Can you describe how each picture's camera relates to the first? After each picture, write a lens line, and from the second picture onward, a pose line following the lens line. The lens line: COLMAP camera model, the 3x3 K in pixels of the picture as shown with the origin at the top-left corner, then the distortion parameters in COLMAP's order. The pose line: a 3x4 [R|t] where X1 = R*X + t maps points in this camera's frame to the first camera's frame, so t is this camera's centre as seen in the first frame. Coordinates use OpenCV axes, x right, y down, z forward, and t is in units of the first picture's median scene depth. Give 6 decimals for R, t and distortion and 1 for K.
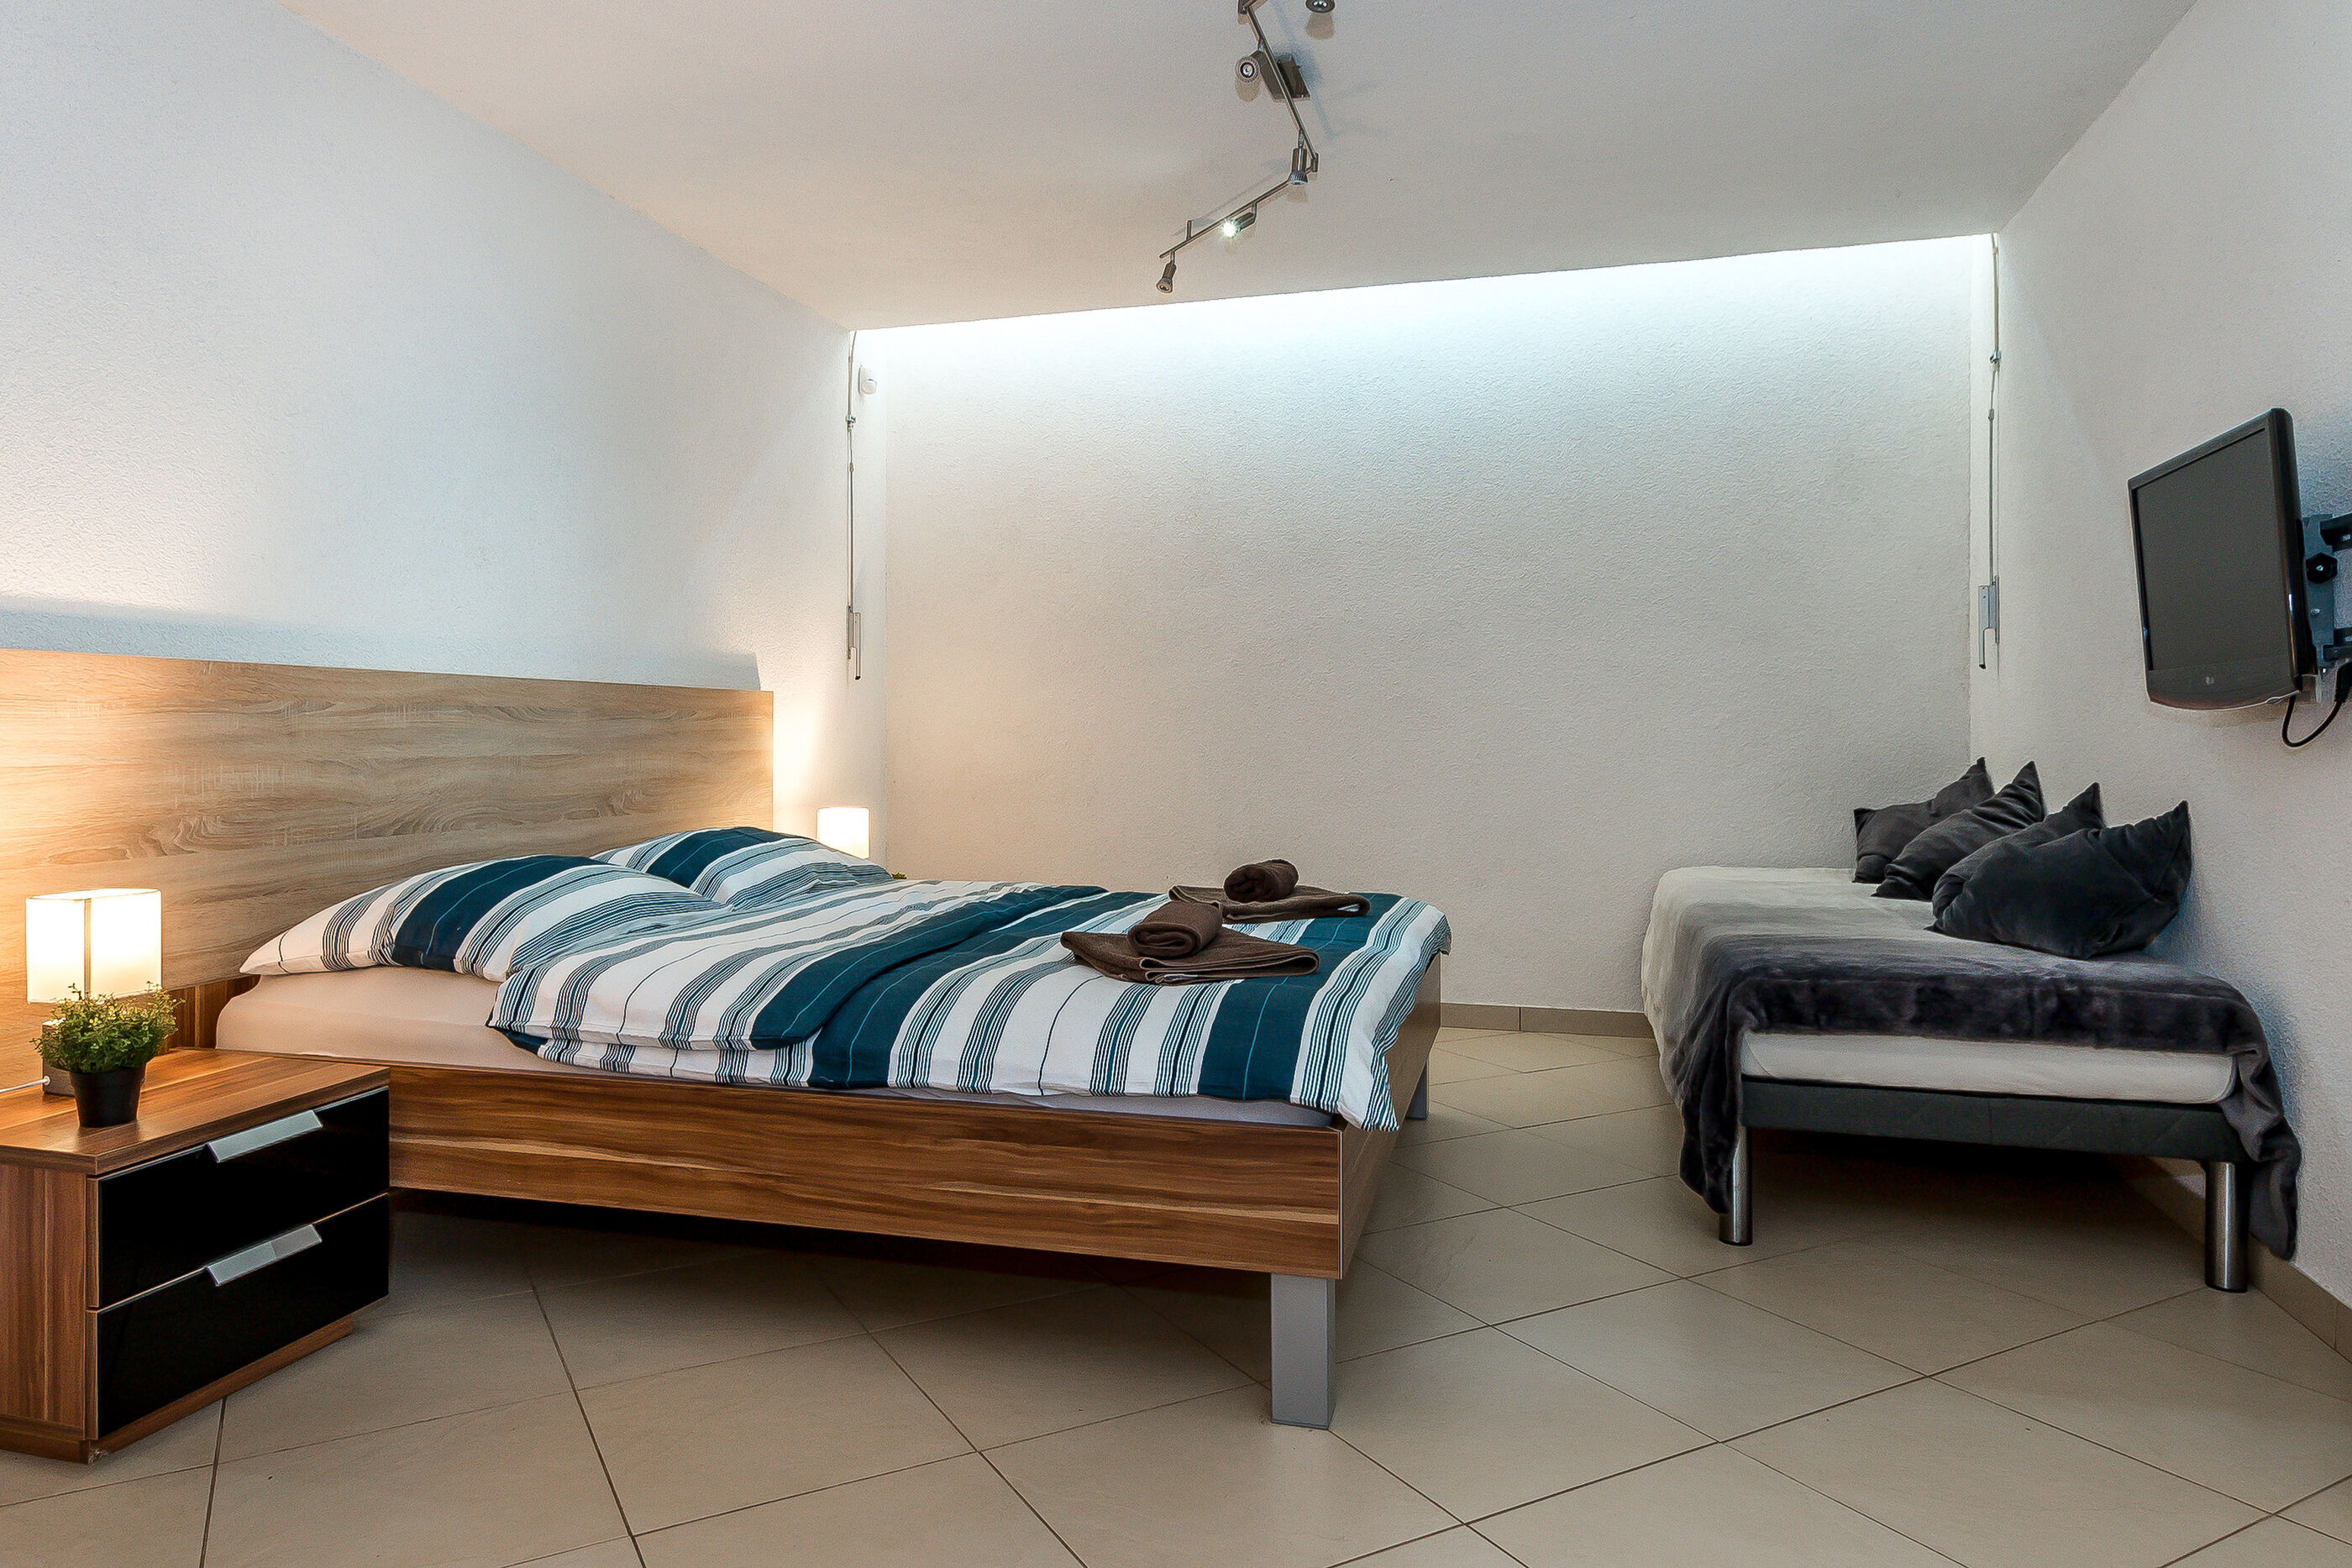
lens RADIAL K [[1533.2, 0, 1096.0], [0, 1533.2, 762.5], [0, 0, 1]] dist [0.004897, 0.004748]
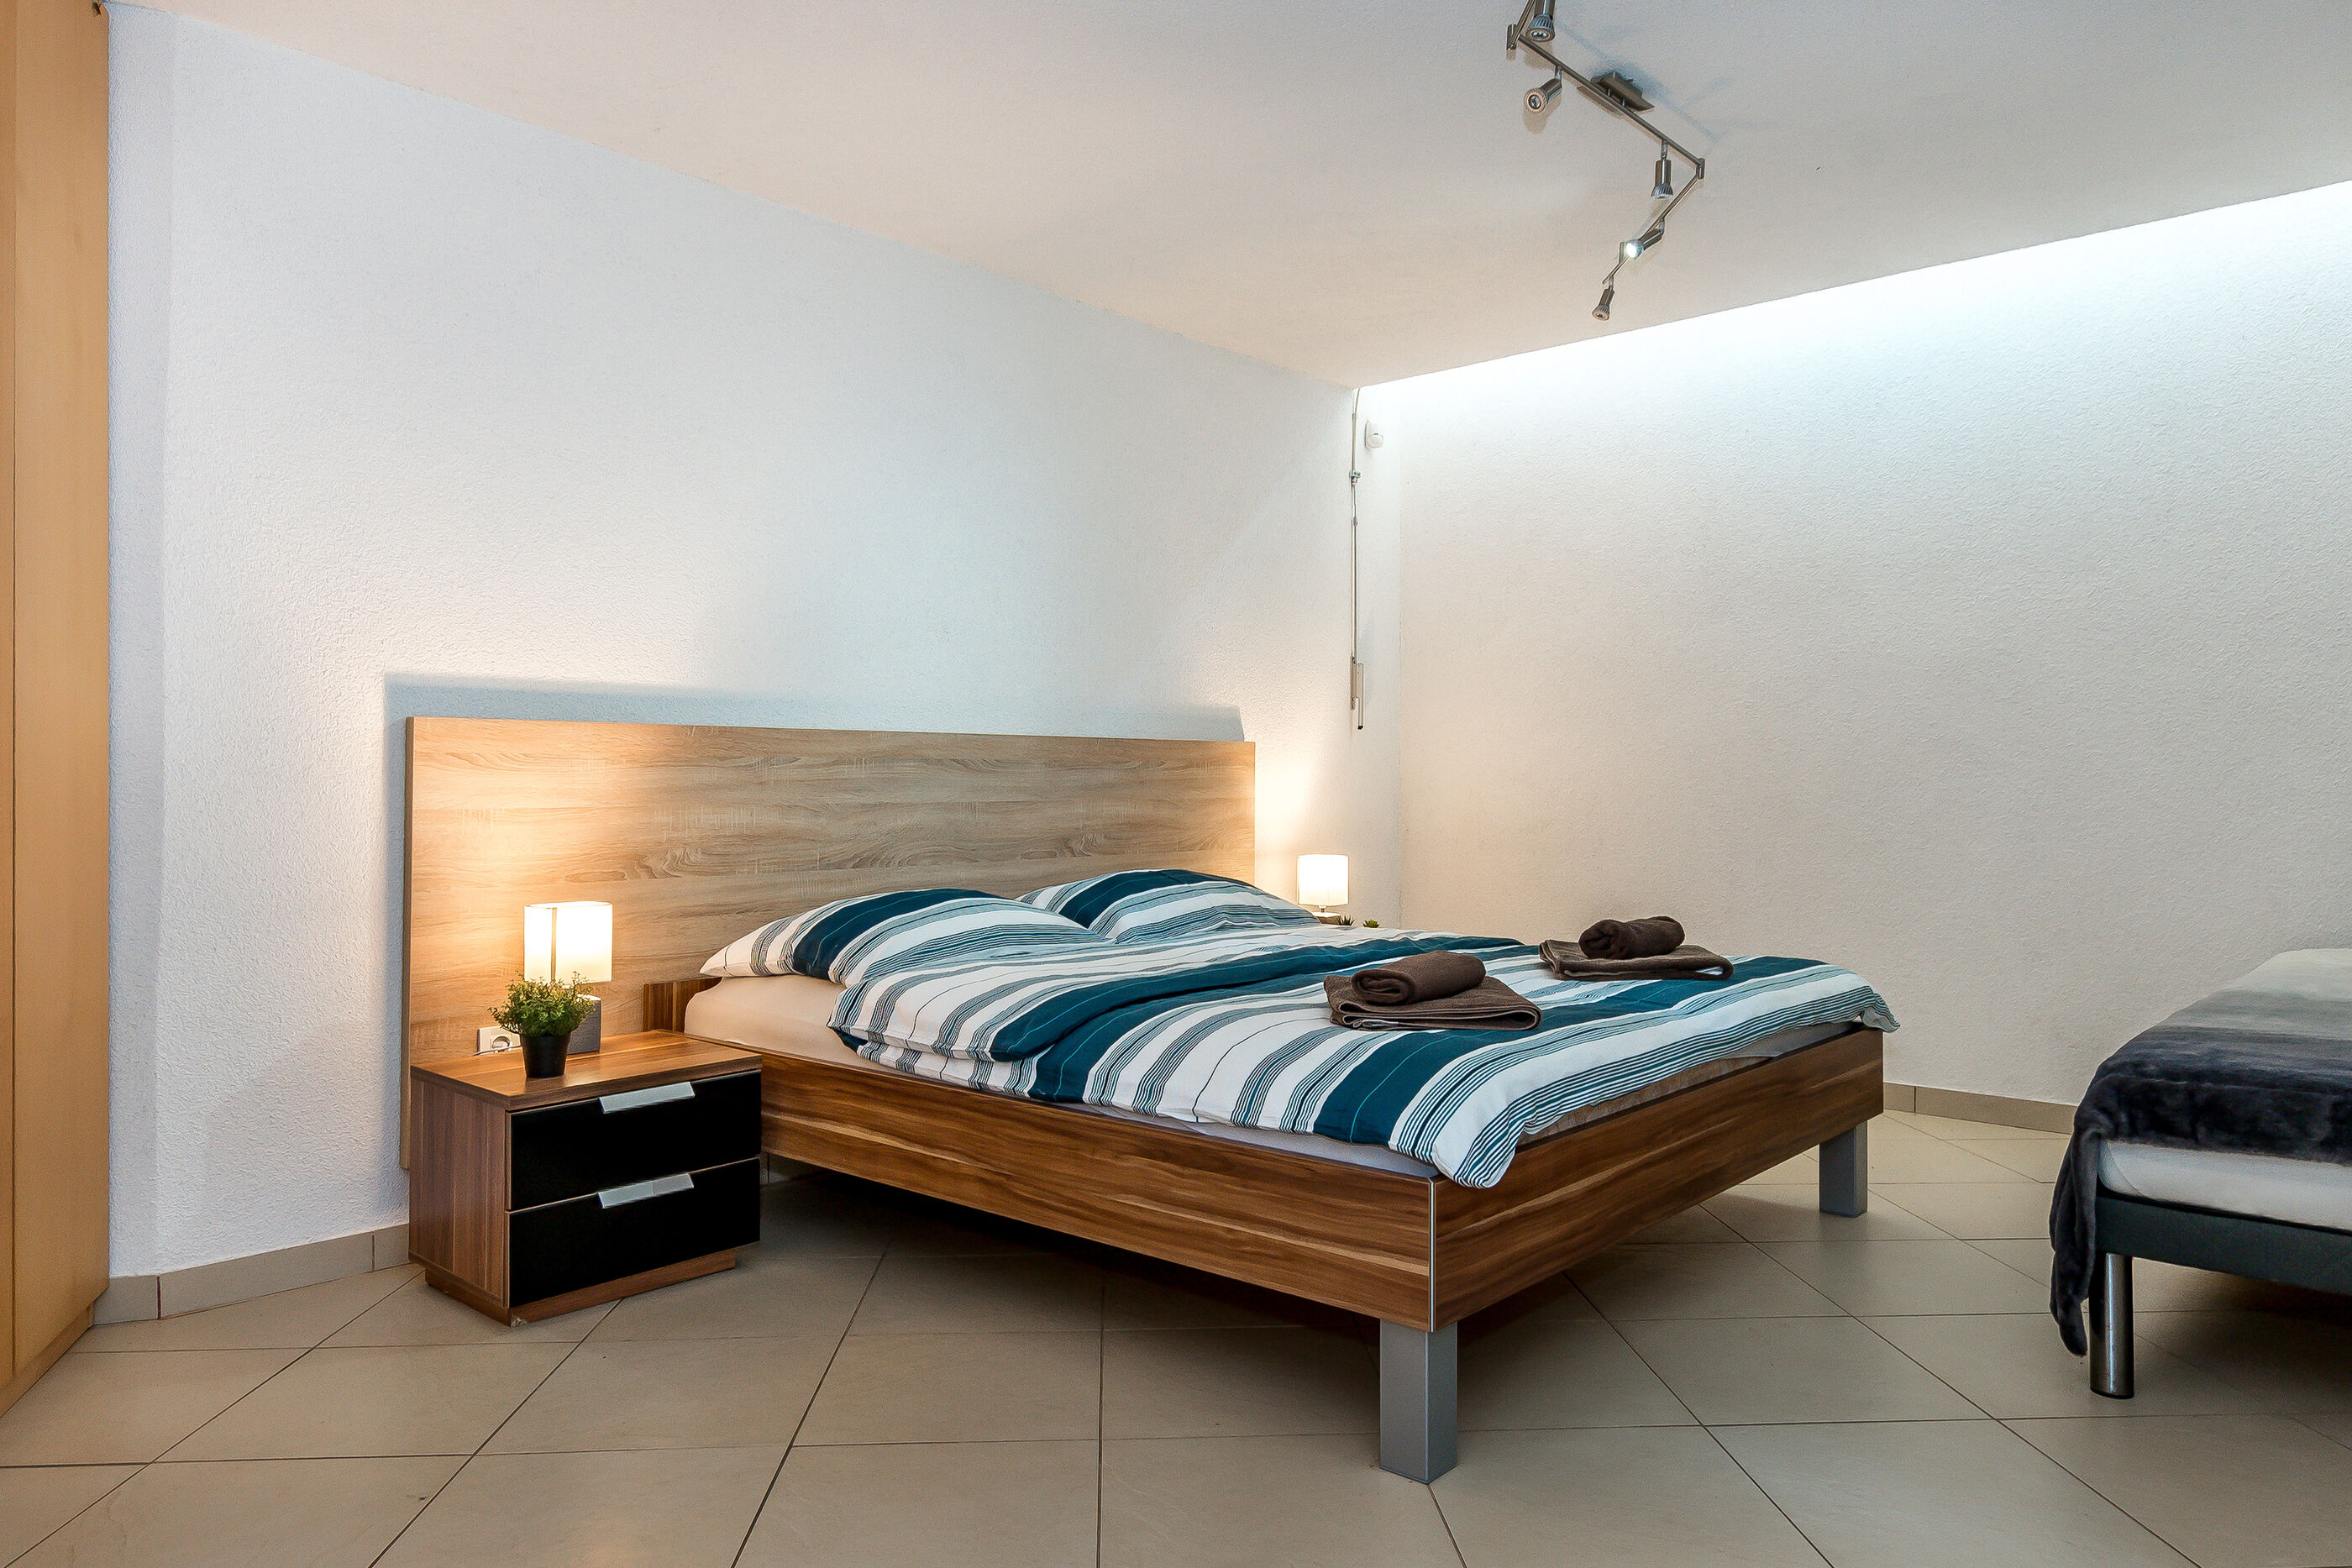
lens RADIAL K [[1588.8, 0, 1176.0], [0, 1588.8, 784.0], [0, 0, 1]] dist [0.002815, 0.000973]
pose [[0.899322, -0.000981, -0.437286, 0.358434], [-0.006748, 0.999847, -0.016120, 0.000269], [0.437235, 0.017448, 0.899178, -0.001196]]
